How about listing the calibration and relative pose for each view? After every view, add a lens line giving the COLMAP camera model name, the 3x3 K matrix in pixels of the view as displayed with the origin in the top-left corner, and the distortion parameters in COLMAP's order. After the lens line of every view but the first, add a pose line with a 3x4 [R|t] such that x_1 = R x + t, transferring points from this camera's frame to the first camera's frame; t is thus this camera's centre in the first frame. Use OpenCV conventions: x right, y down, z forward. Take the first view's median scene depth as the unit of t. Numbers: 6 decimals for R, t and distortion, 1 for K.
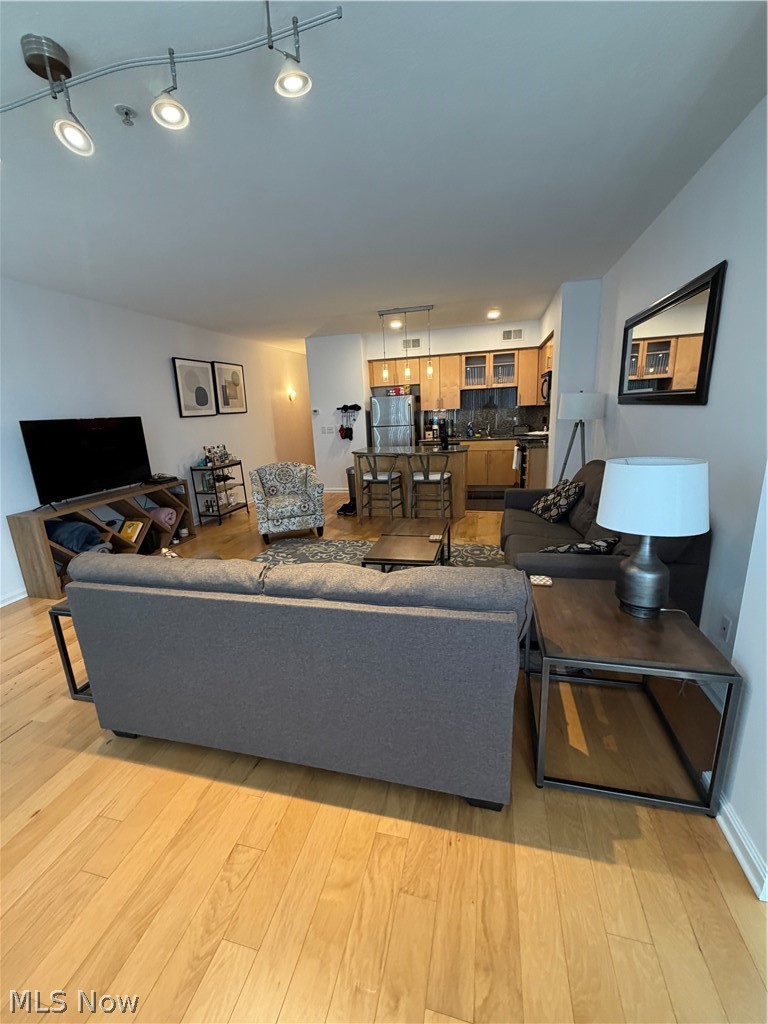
lens RADIAL K [[406.8, 0, 384.0], [0, 406.8, 512.0], [0, 0, 1]] dist [-0.001632, -0.000107]
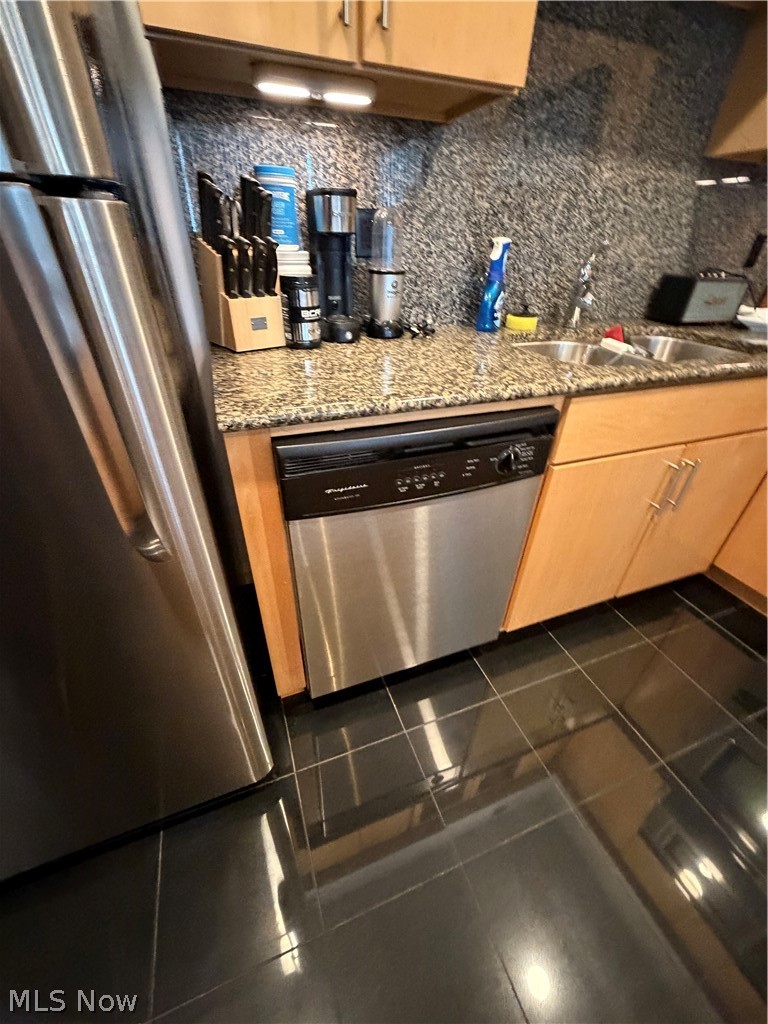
lens RADIAL K [[406.8, 0, 384.0], [0, 406.8, 512.0], [0, 0, 1]] dist [-0.001632, -0.000107]
pose [[0.815951, -0.264561, 0.514035, 0.061589], [0.078357, 0.931551, 0.355067, -0.177249], [-0.572786, -0.249438, 0.780830, 0.860451]]
